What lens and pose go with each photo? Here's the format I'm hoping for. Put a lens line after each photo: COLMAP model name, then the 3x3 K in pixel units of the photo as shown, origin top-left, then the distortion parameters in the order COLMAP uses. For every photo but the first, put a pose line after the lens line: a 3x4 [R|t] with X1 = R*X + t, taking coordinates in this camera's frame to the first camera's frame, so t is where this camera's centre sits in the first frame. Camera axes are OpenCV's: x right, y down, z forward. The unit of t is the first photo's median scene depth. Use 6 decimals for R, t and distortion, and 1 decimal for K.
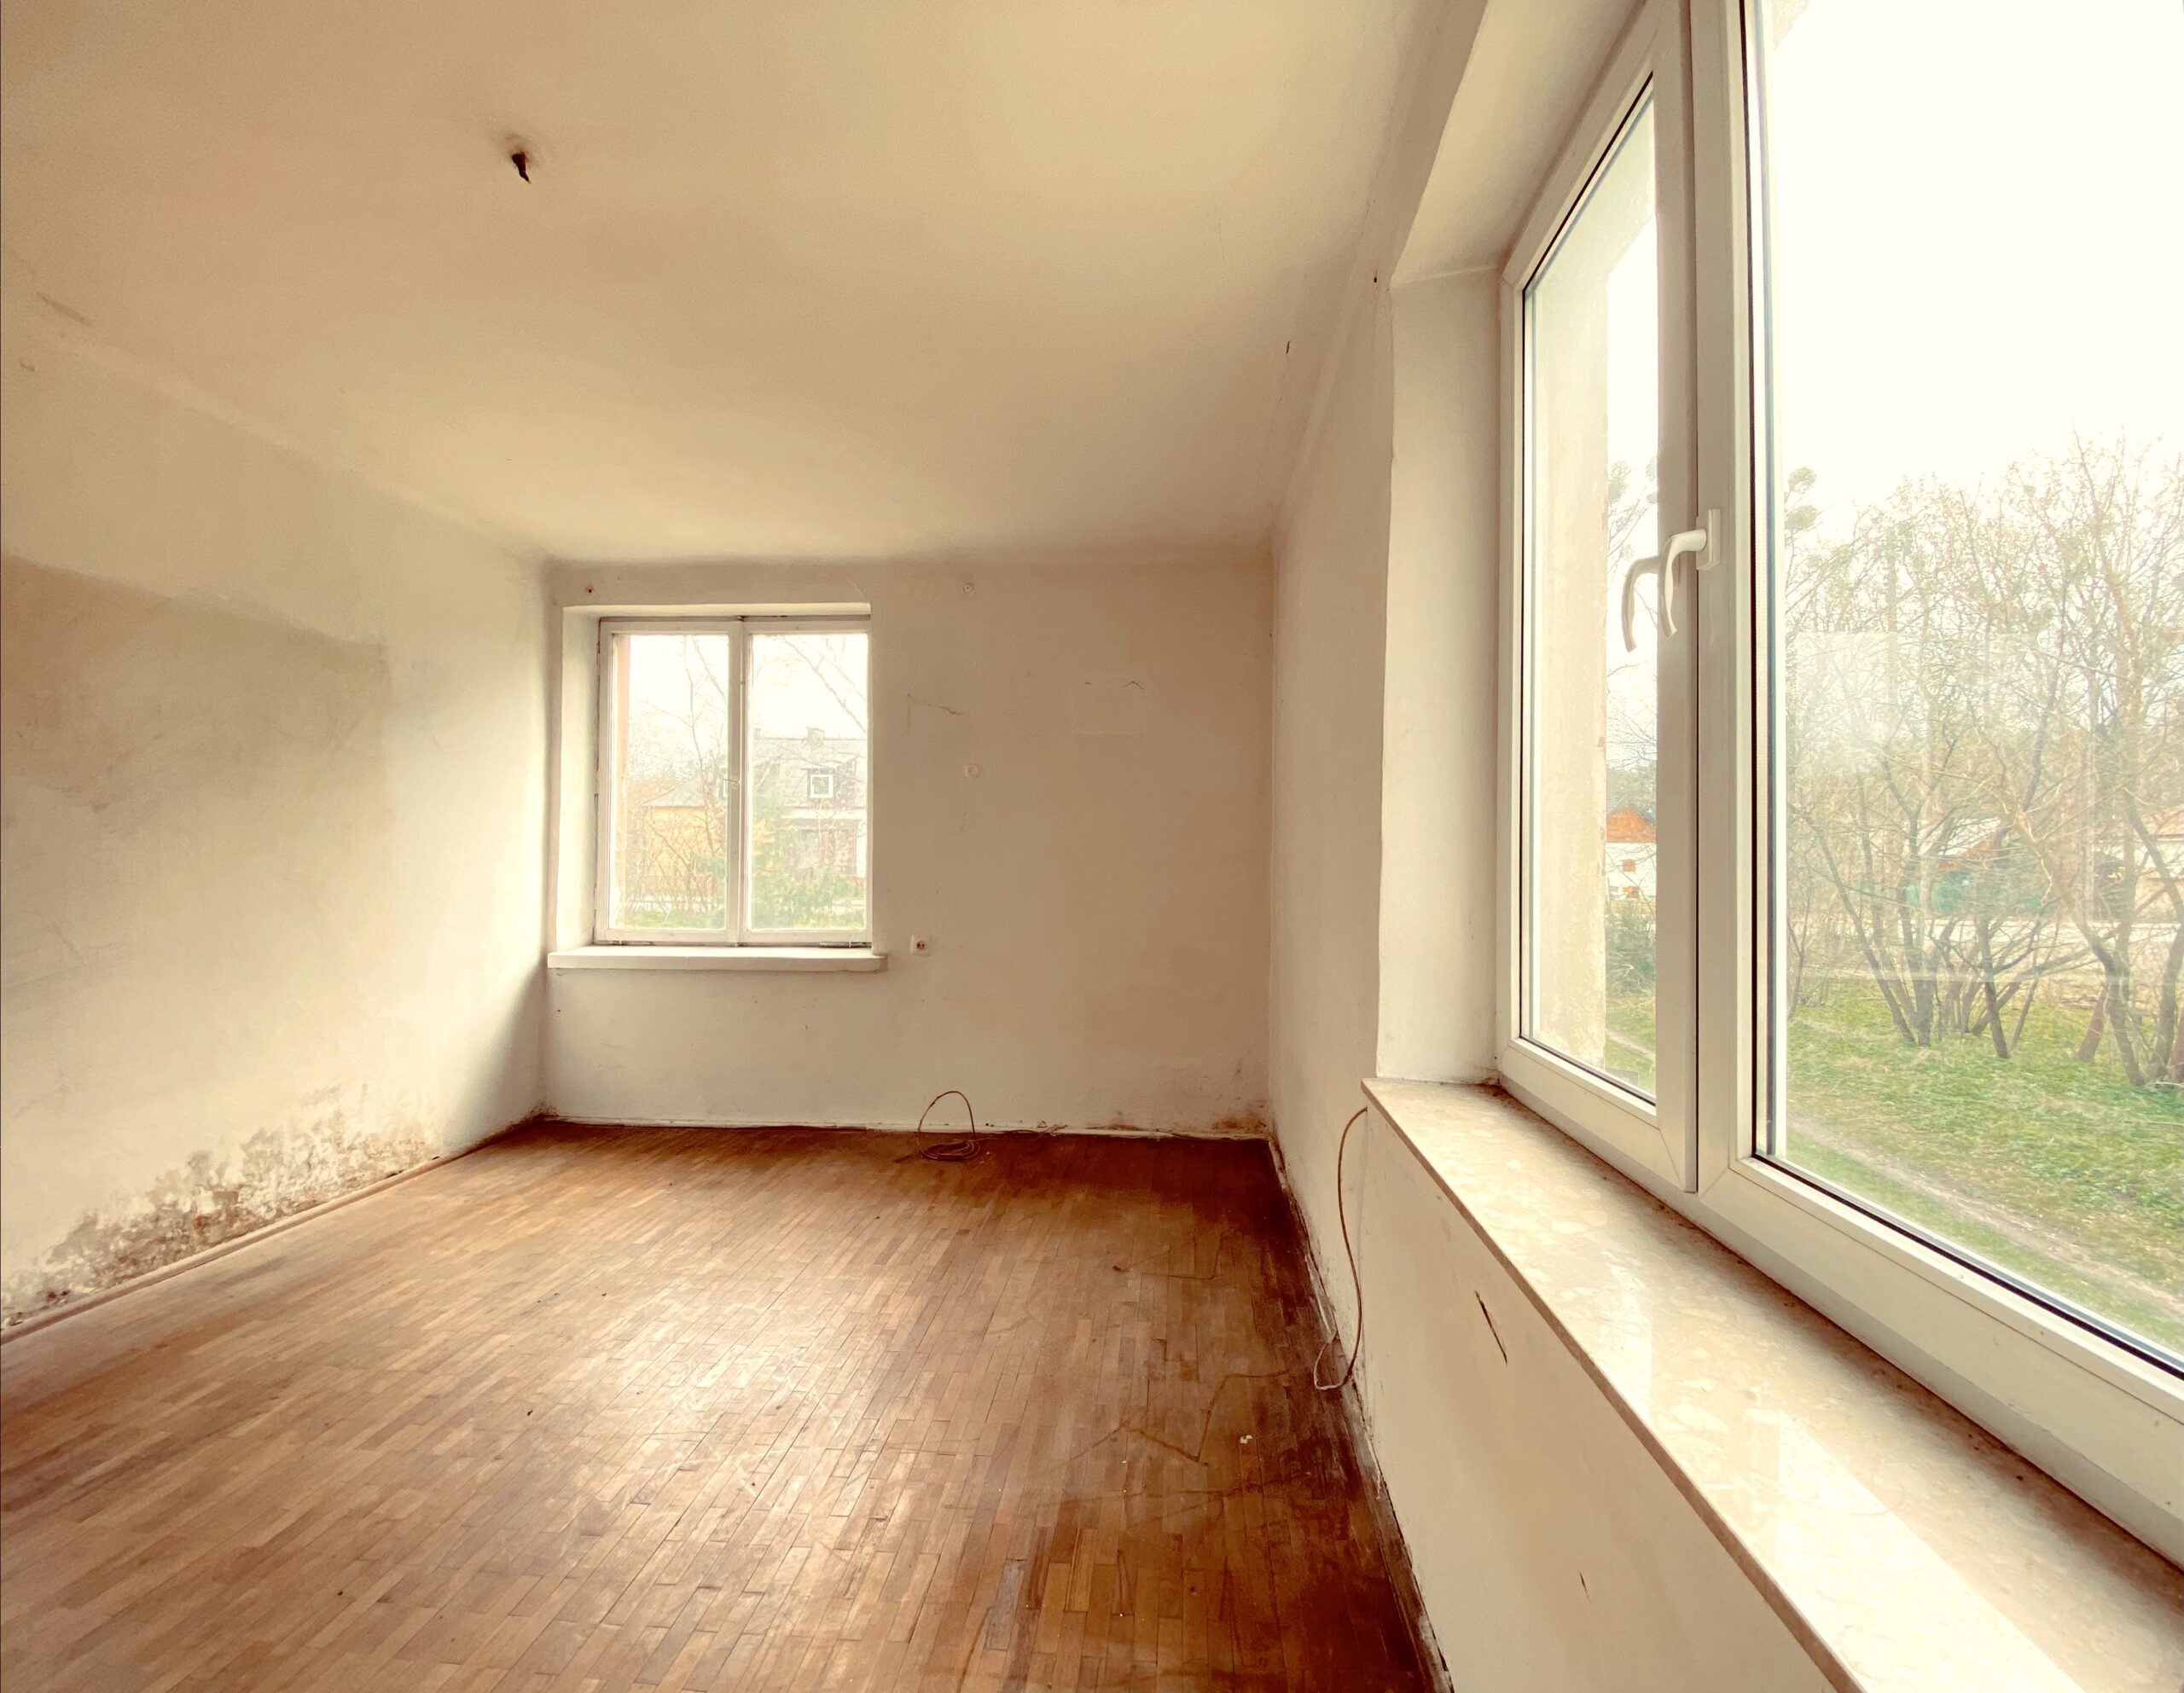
lens RADIAL K [[918.2, 0, 1102.3], [0, 918.2, 841.1], [0, 0, 1]] dist [-0.010604, -0.000538]
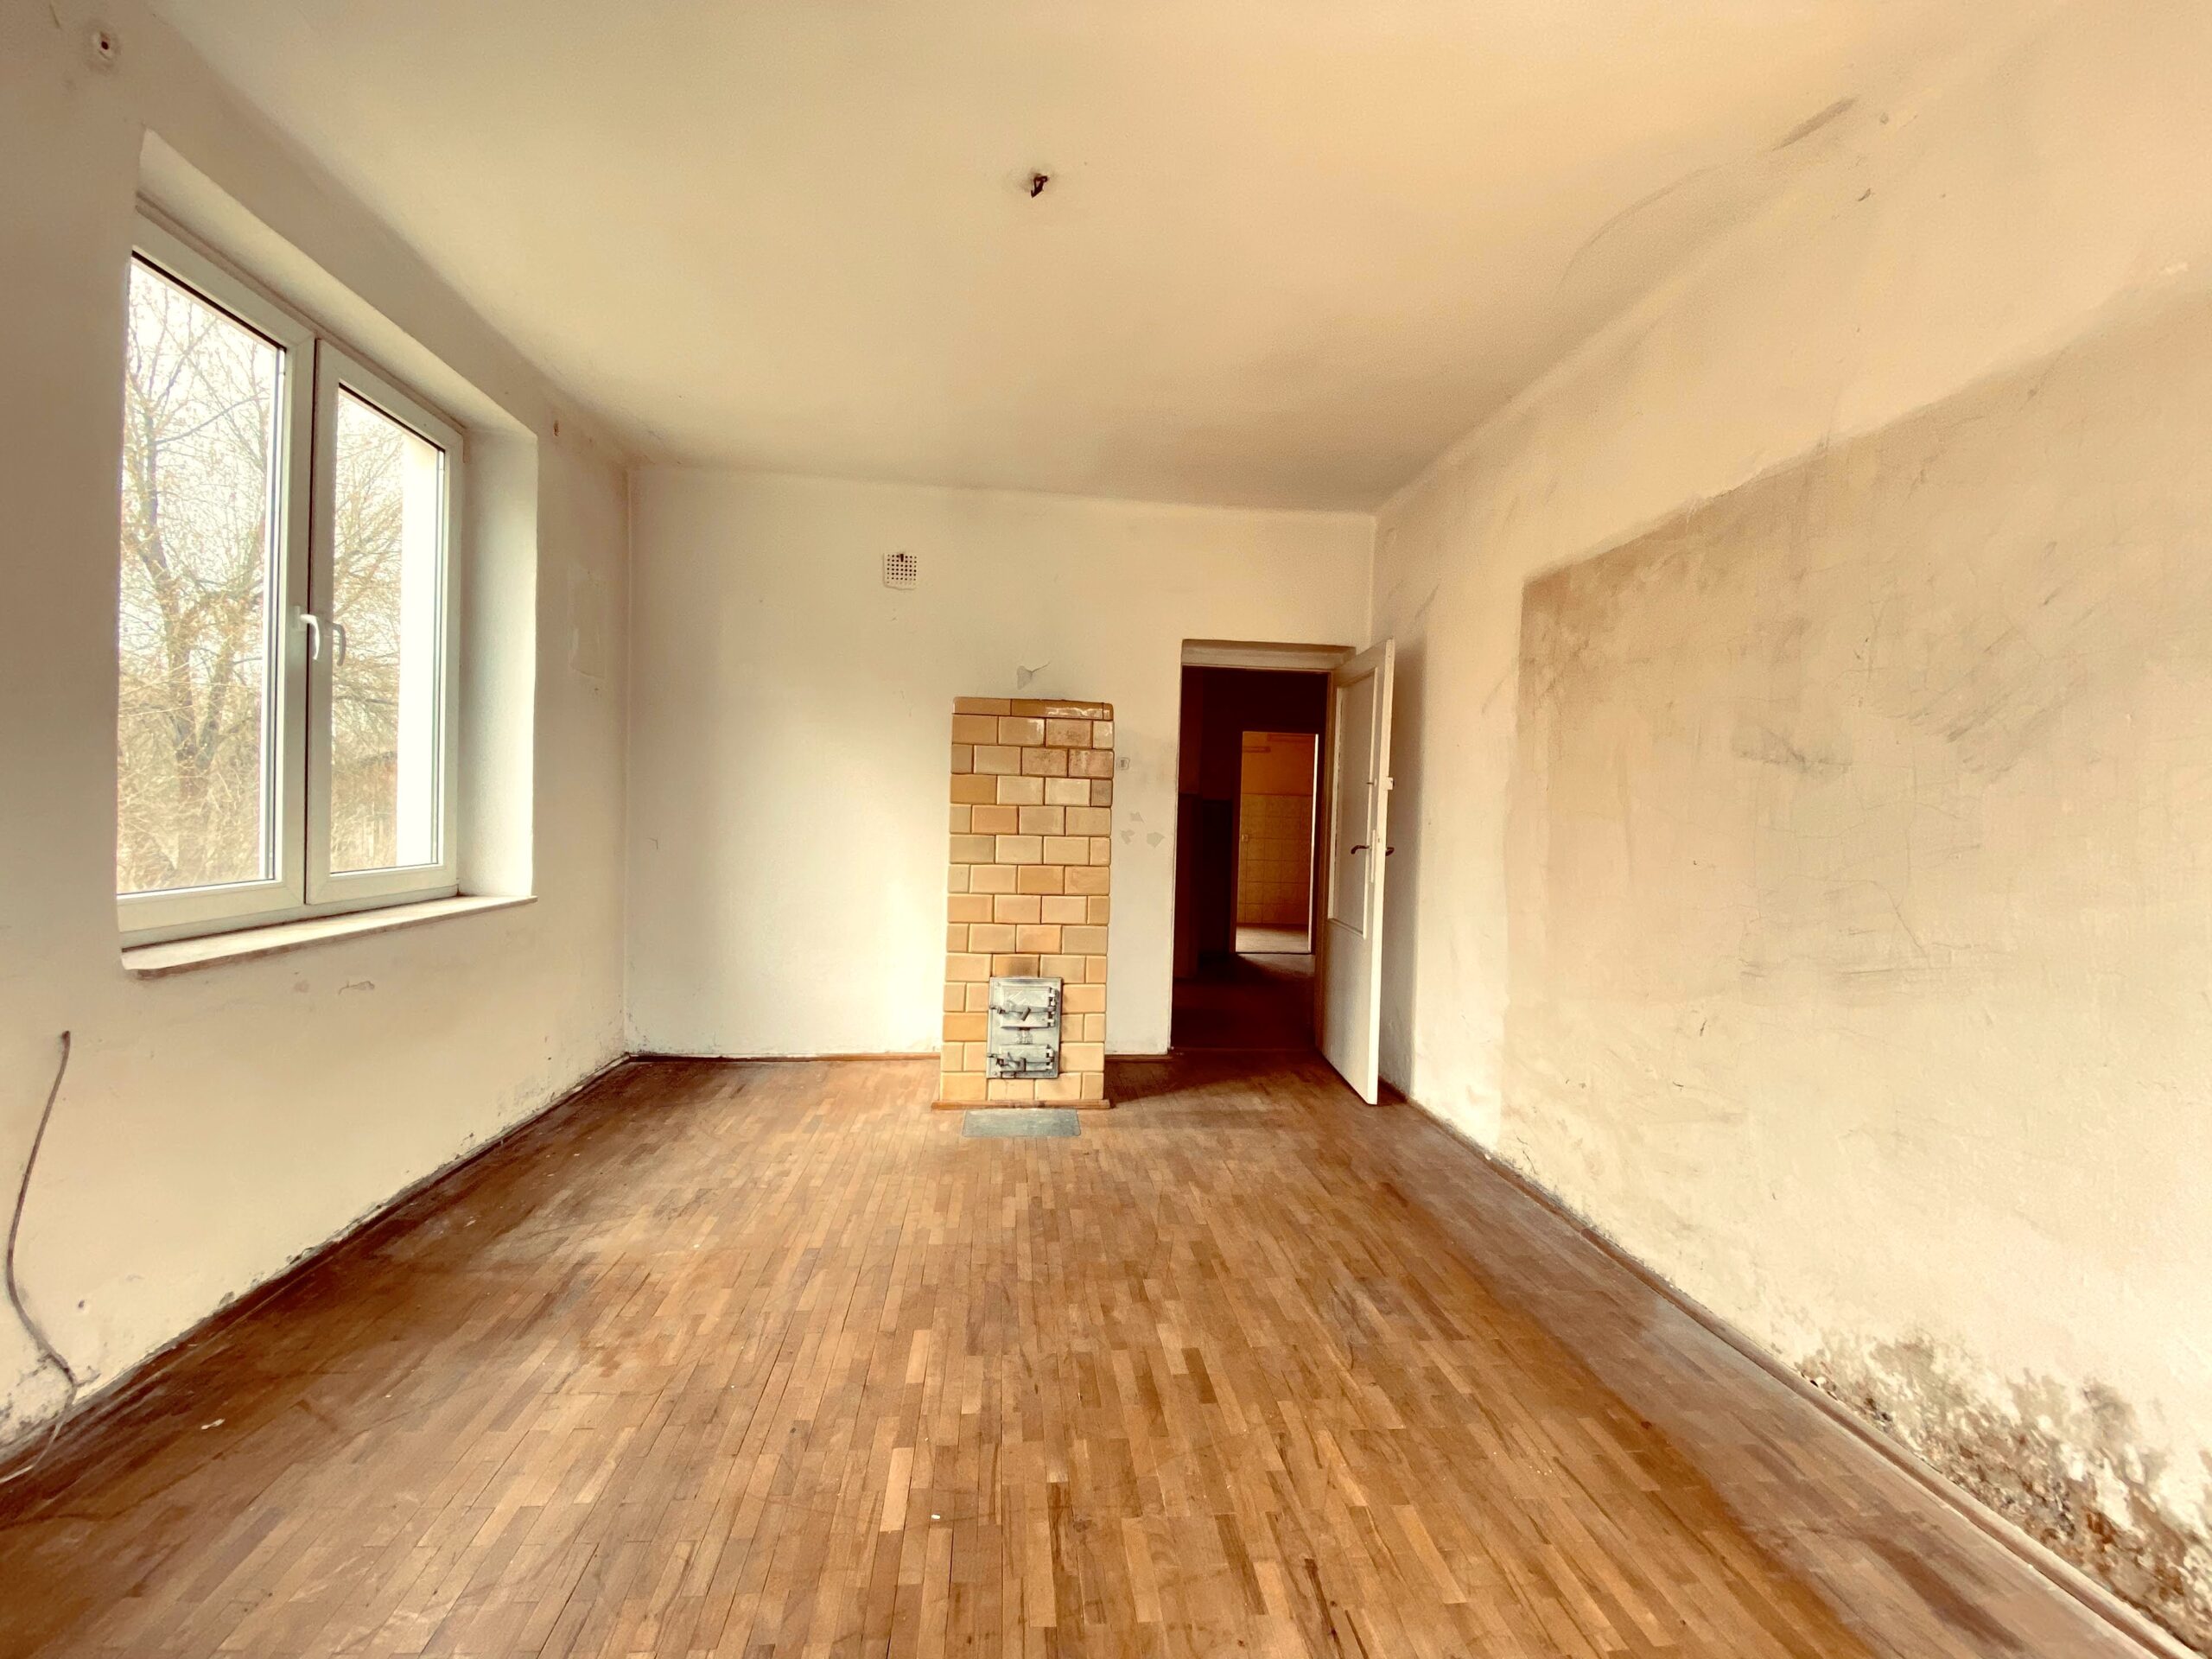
lens RADIAL K [[887.3, 0, 1089.4], [0, 887.3, 834.8], [0, 0, 1]] dist [-0.026831, -0.004000]
pose [[-0.982368, -0.038149, -0.183023, -0.293579], [-0.040157, 0.999167, 0.007281, 0.044293], [0.182593, 0.014502, -0.983082, 1.177307]]
